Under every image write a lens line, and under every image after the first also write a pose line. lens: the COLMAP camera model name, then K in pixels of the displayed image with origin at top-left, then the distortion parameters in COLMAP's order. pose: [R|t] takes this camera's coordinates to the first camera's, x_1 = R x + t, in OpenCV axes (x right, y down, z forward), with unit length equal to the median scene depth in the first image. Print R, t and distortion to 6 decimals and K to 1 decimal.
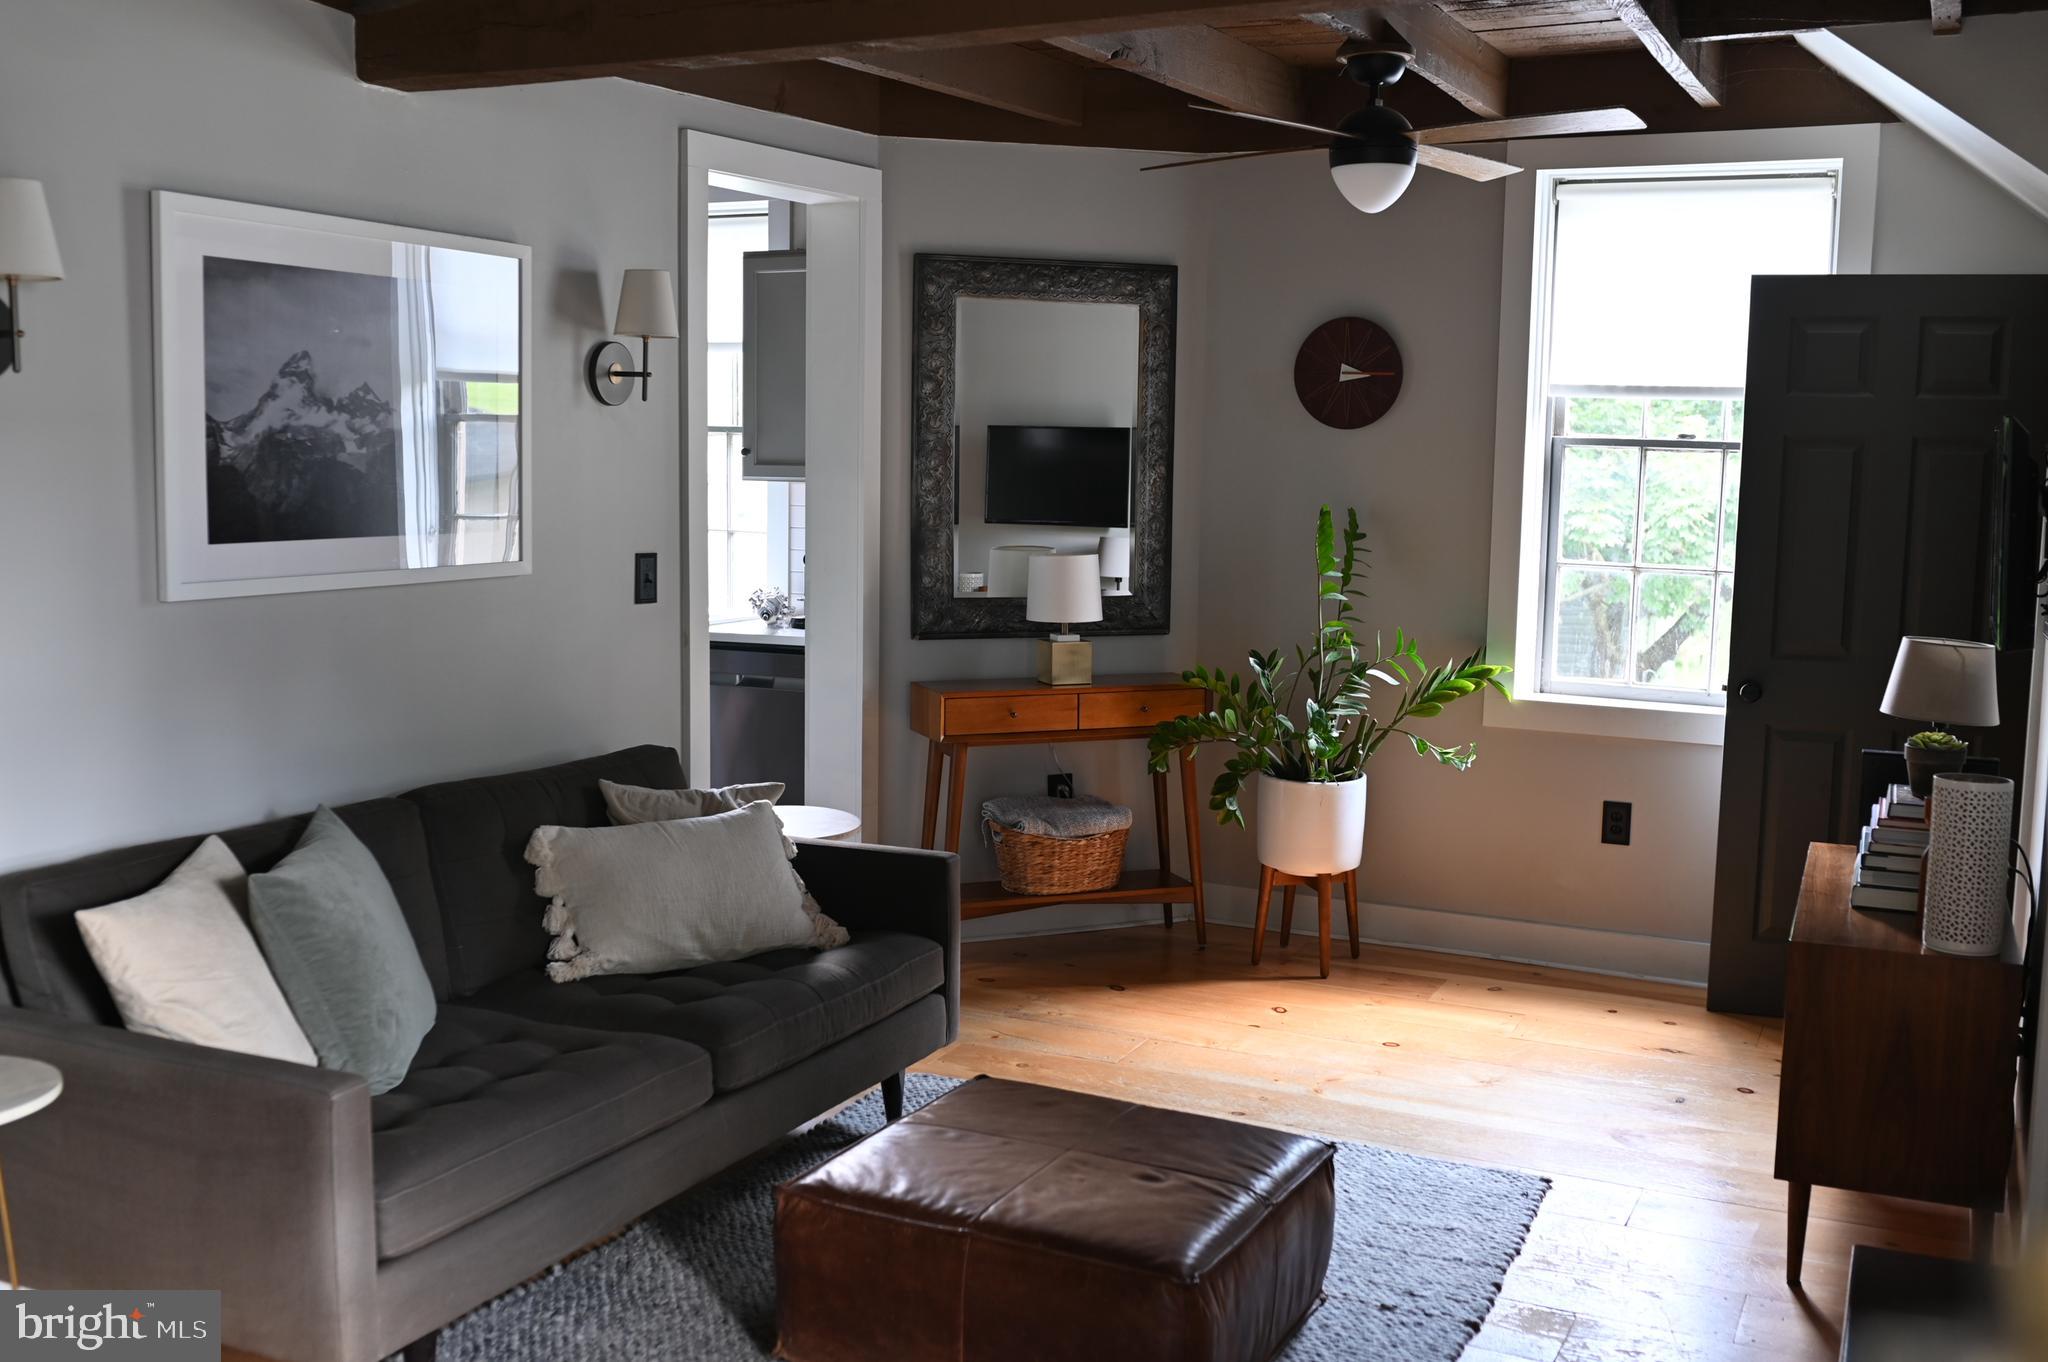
lens RADIAL K [[1961.4, 0, 1048.9], [0, 1961.4, 668.5], [0, 0, 1]] dist [-0.035695, 0.000000]
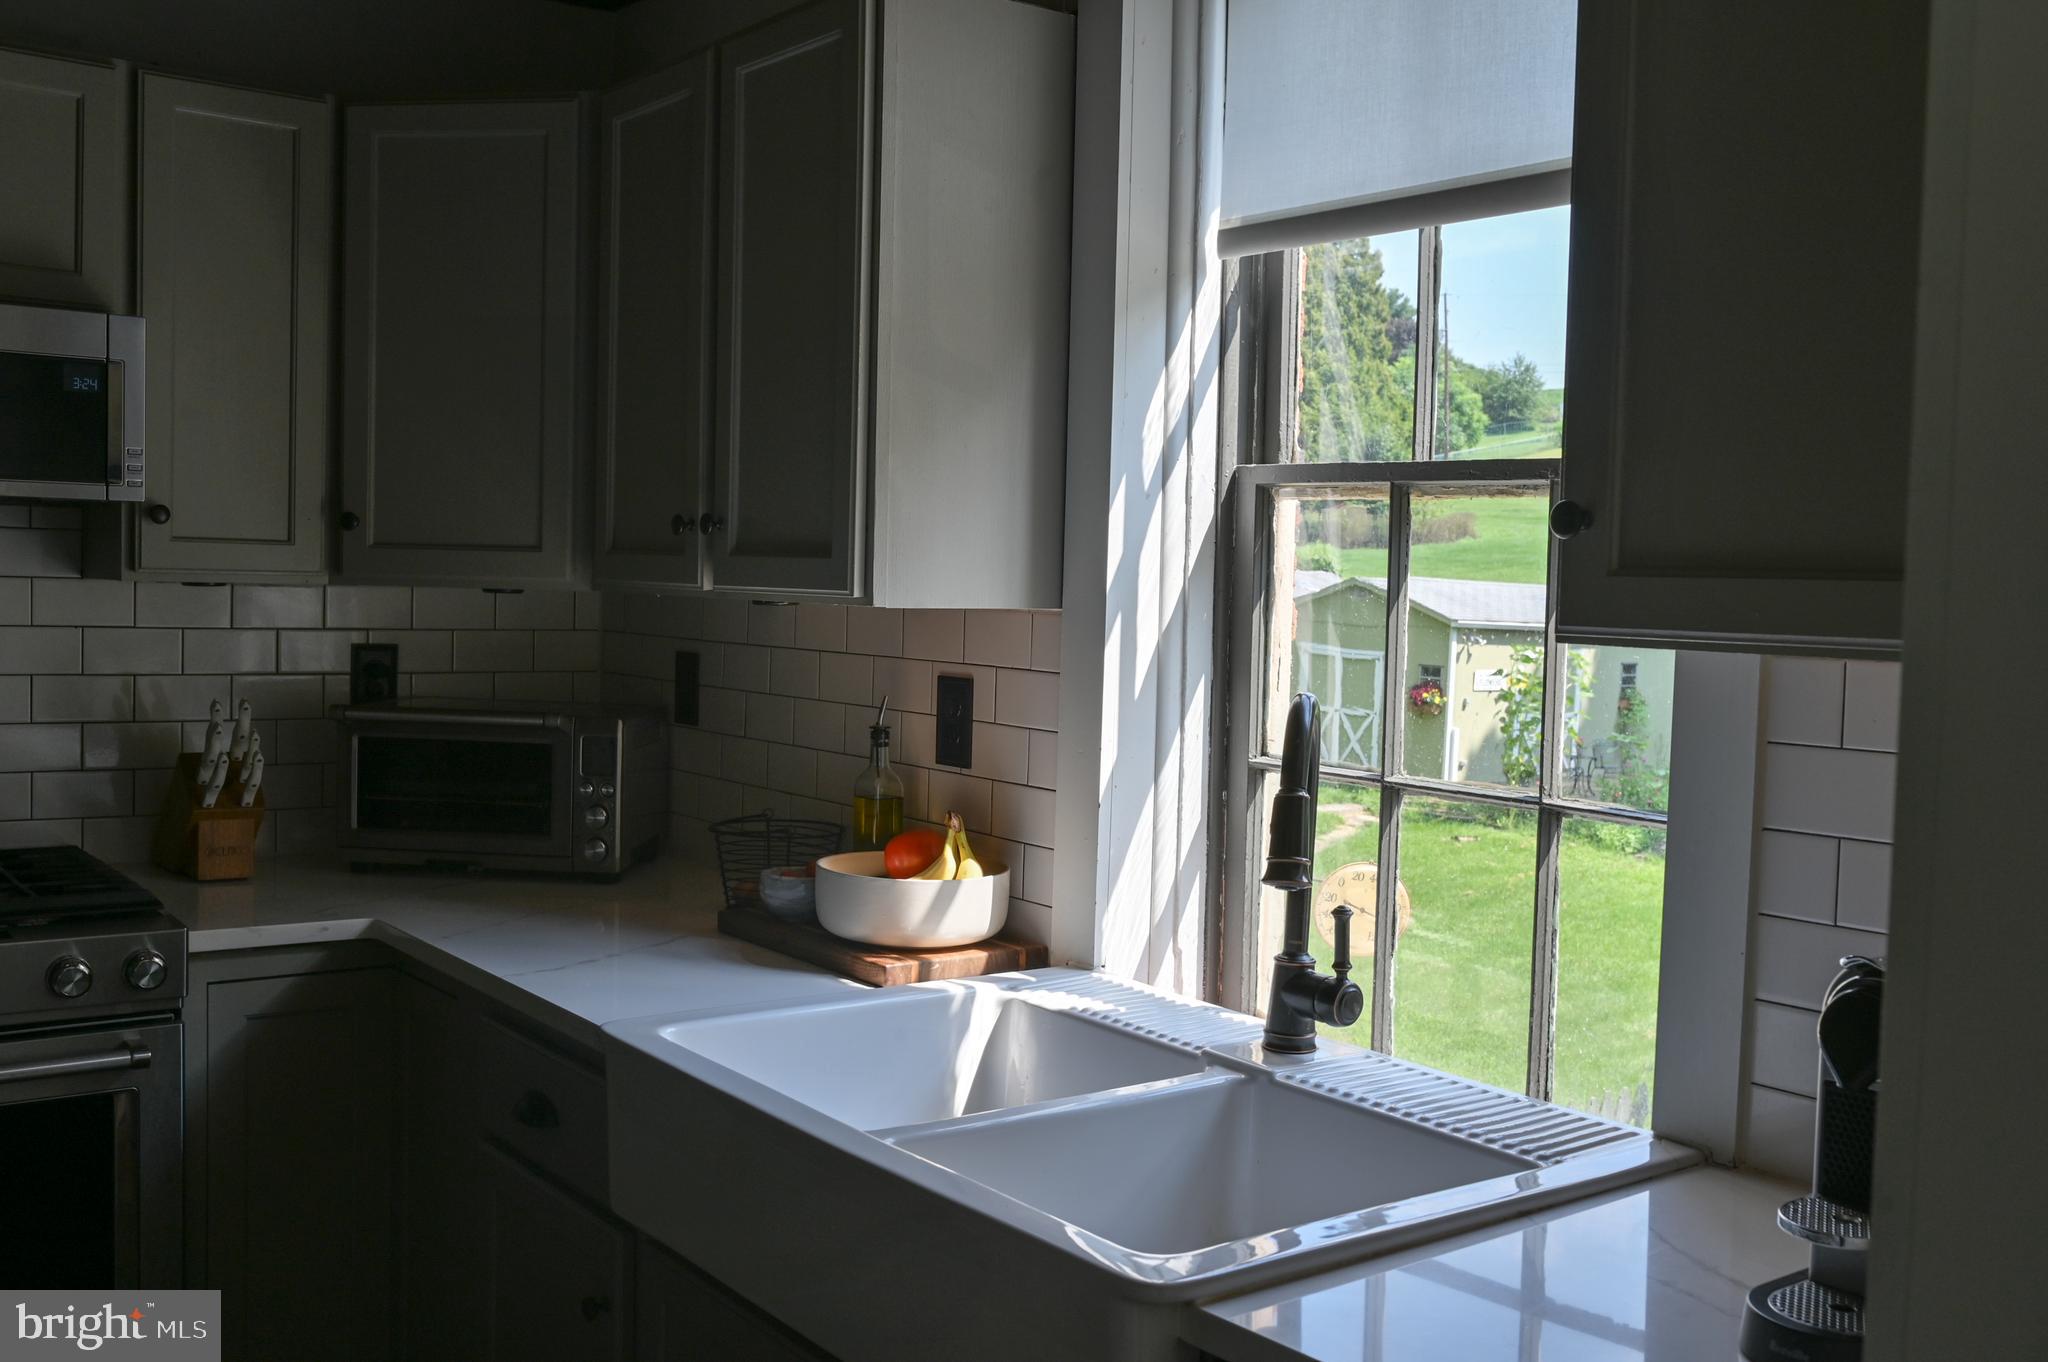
lens RADIAL K [[1961.4, 0, 1026.7], [0, 1961.4, 681.4], [0, 0, 1]] dist [-0.035695, 0.000000]
pose [[0.901435, 0.033094, -0.431649, -0.134504], [-0.066397, 0.995846, -0.062309, -0.083958], [0.427793, 0.084827, 0.899887, 0.880799]]
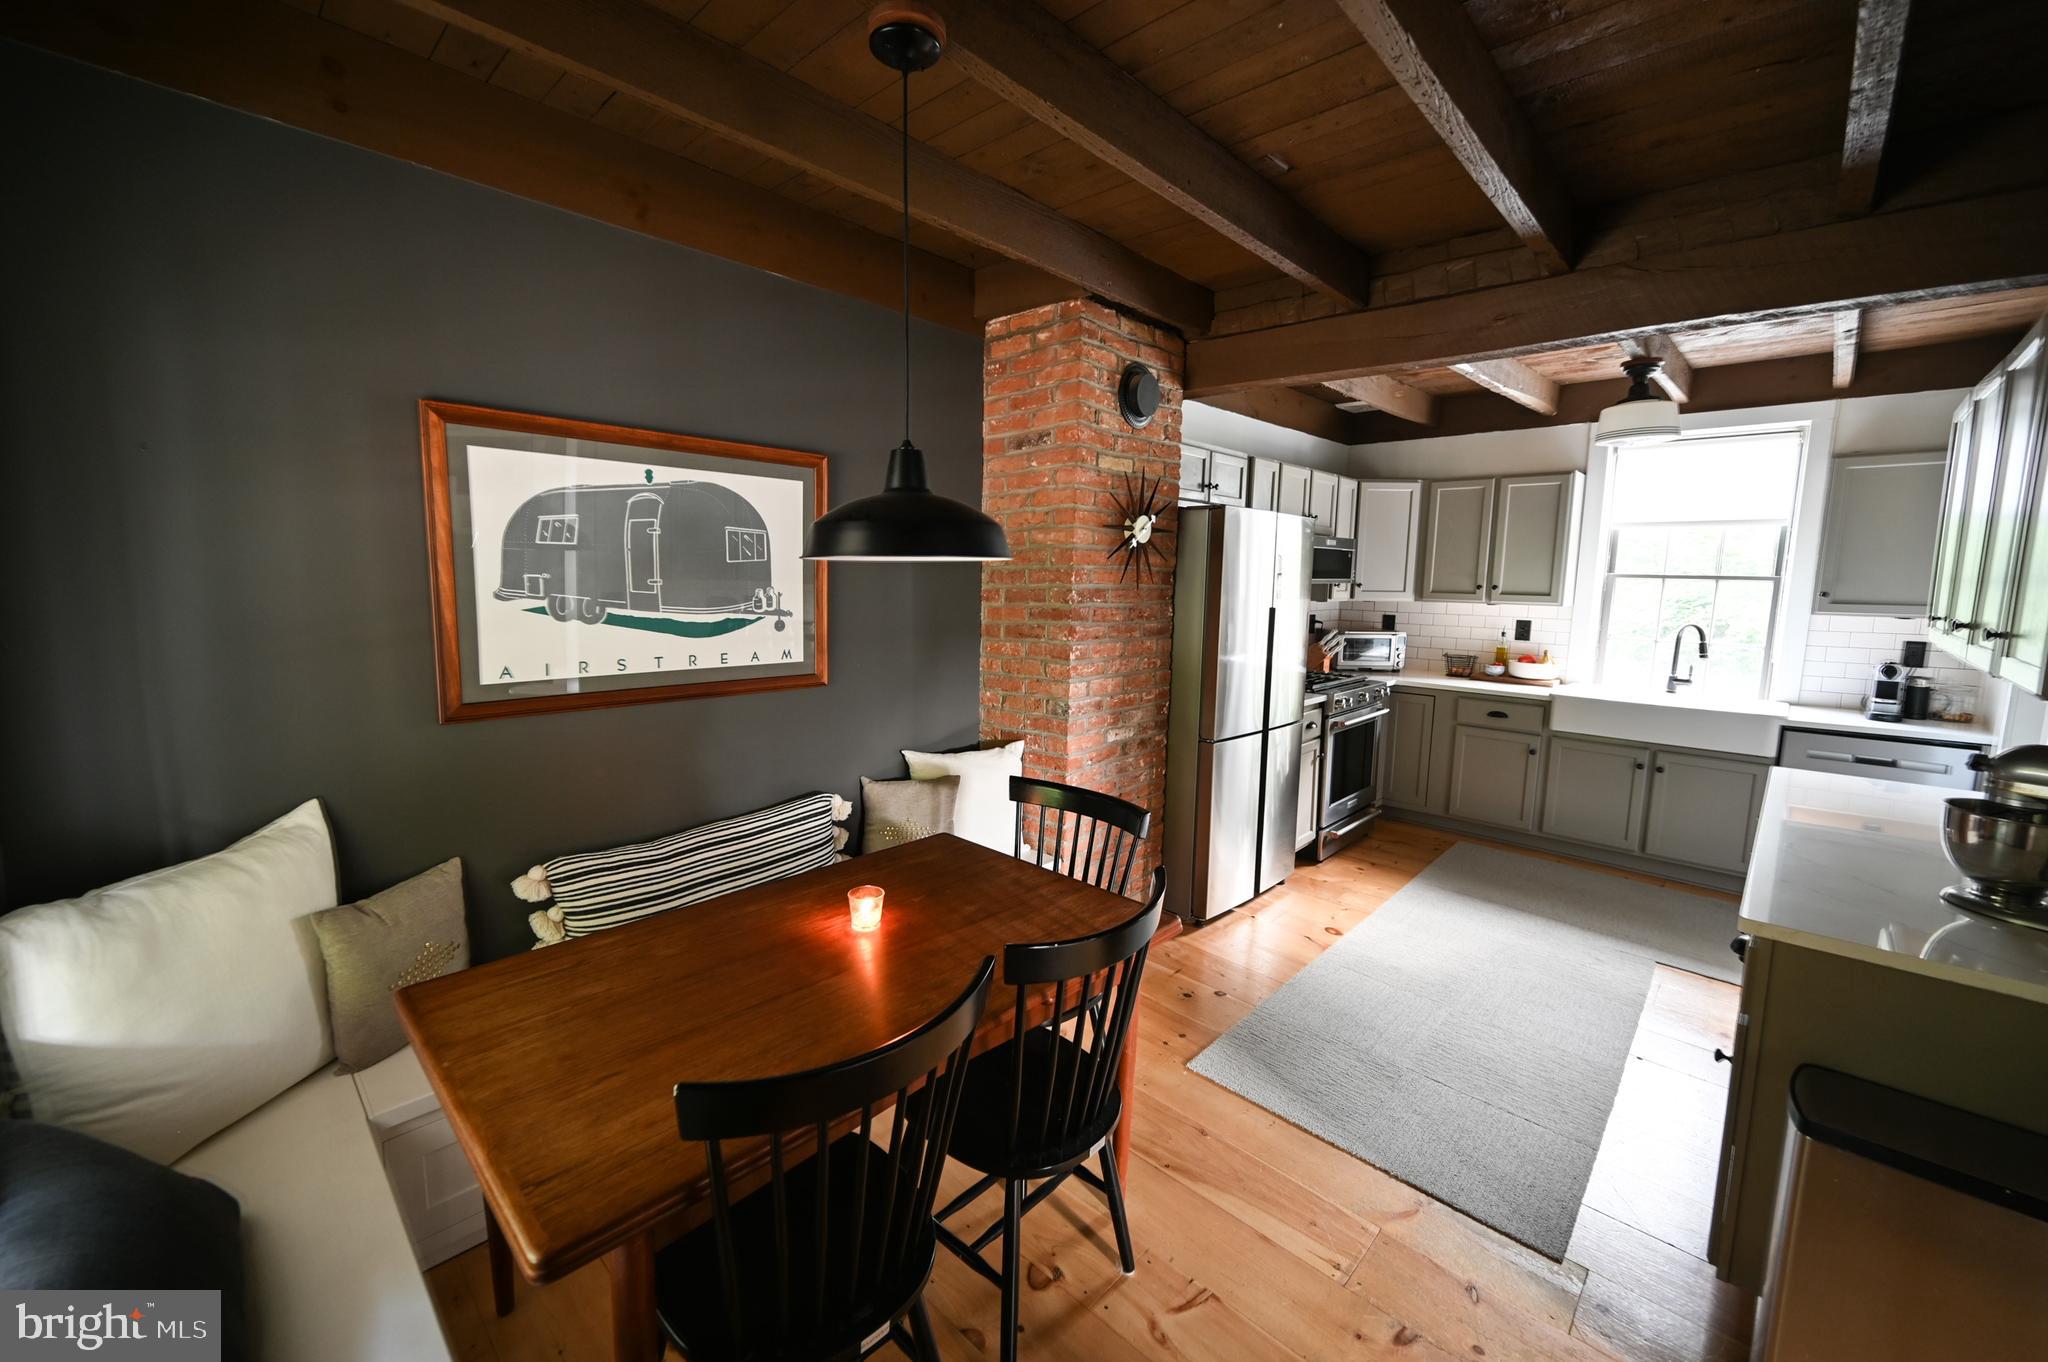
lens RADIAL K [[804.9, 0, 1018.9], [0, 804.9, 670.6], [0, 0, 1]] dist [-0.000249, -0.000145]
pose [[0.948210, 0.032270, -0.316001, -0.607749], [-0.032508, 0.999461, 0.004520, -0.044752], [0.315976, 0.005987, 0.948748, 0.295021]]
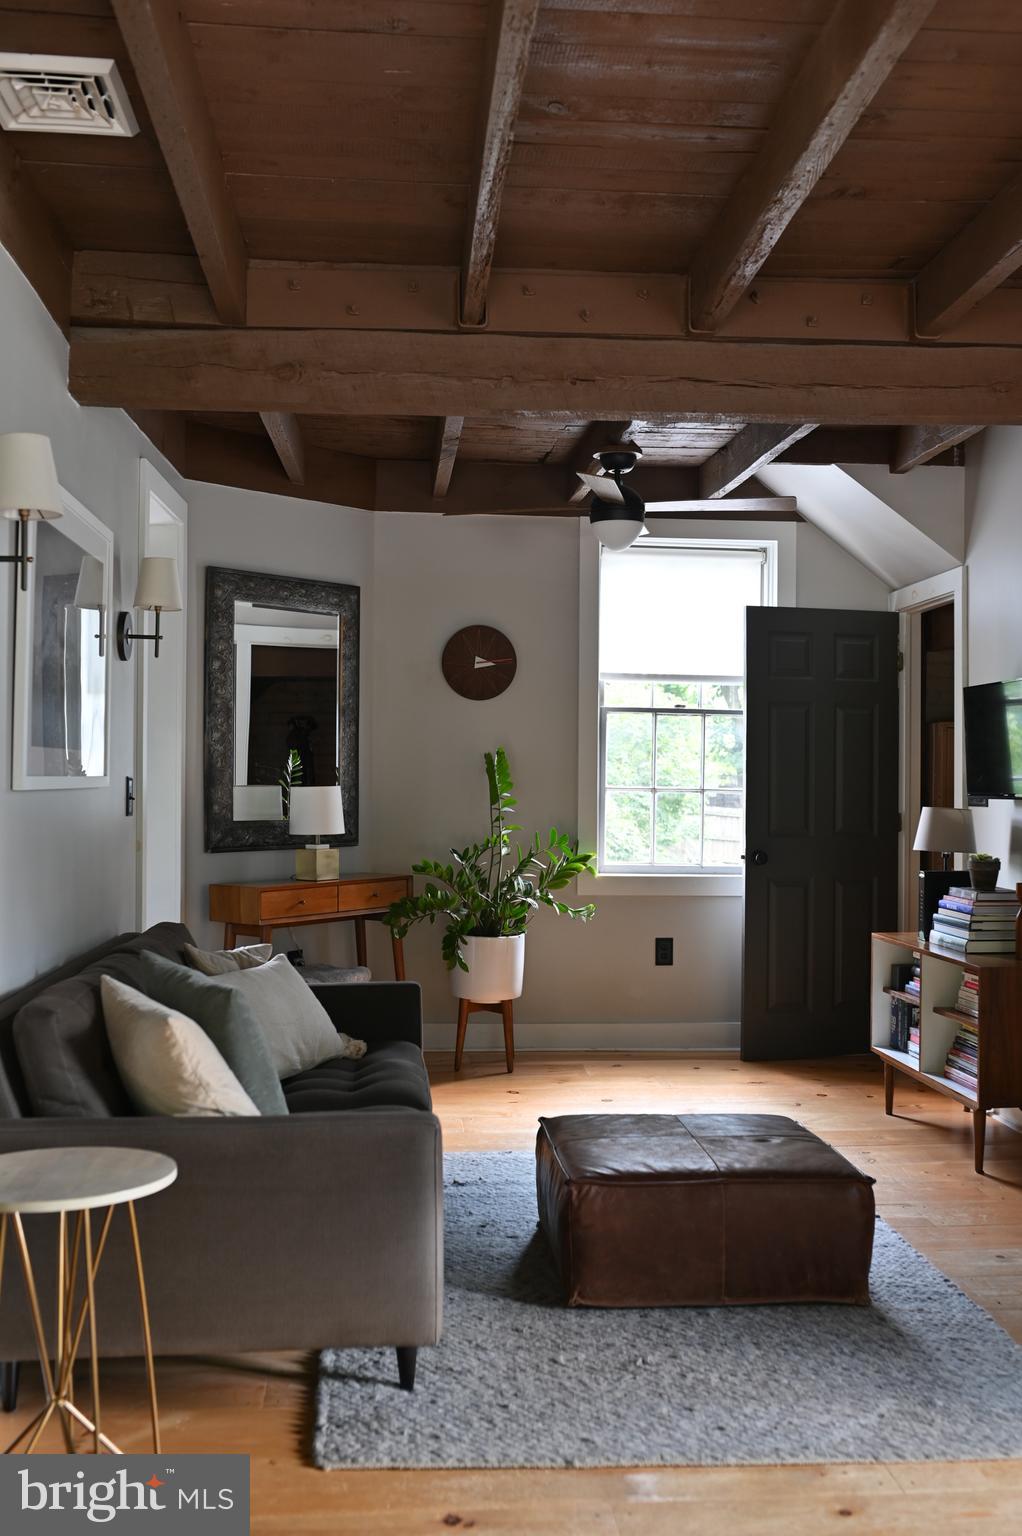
lens RADIAL K [[1471.1, 0, 521.0], [0, 1471.1, 771.4], [0, 0, 1]] dist [-0.035695, 0.000000]
pose [[0.863730, -0.010674, 0.503841, -0.405751], [0.065039, 0.993776, -0.090442, 0.035785], [-0.499740, 0.110887, 0.859048, 0.037144]]
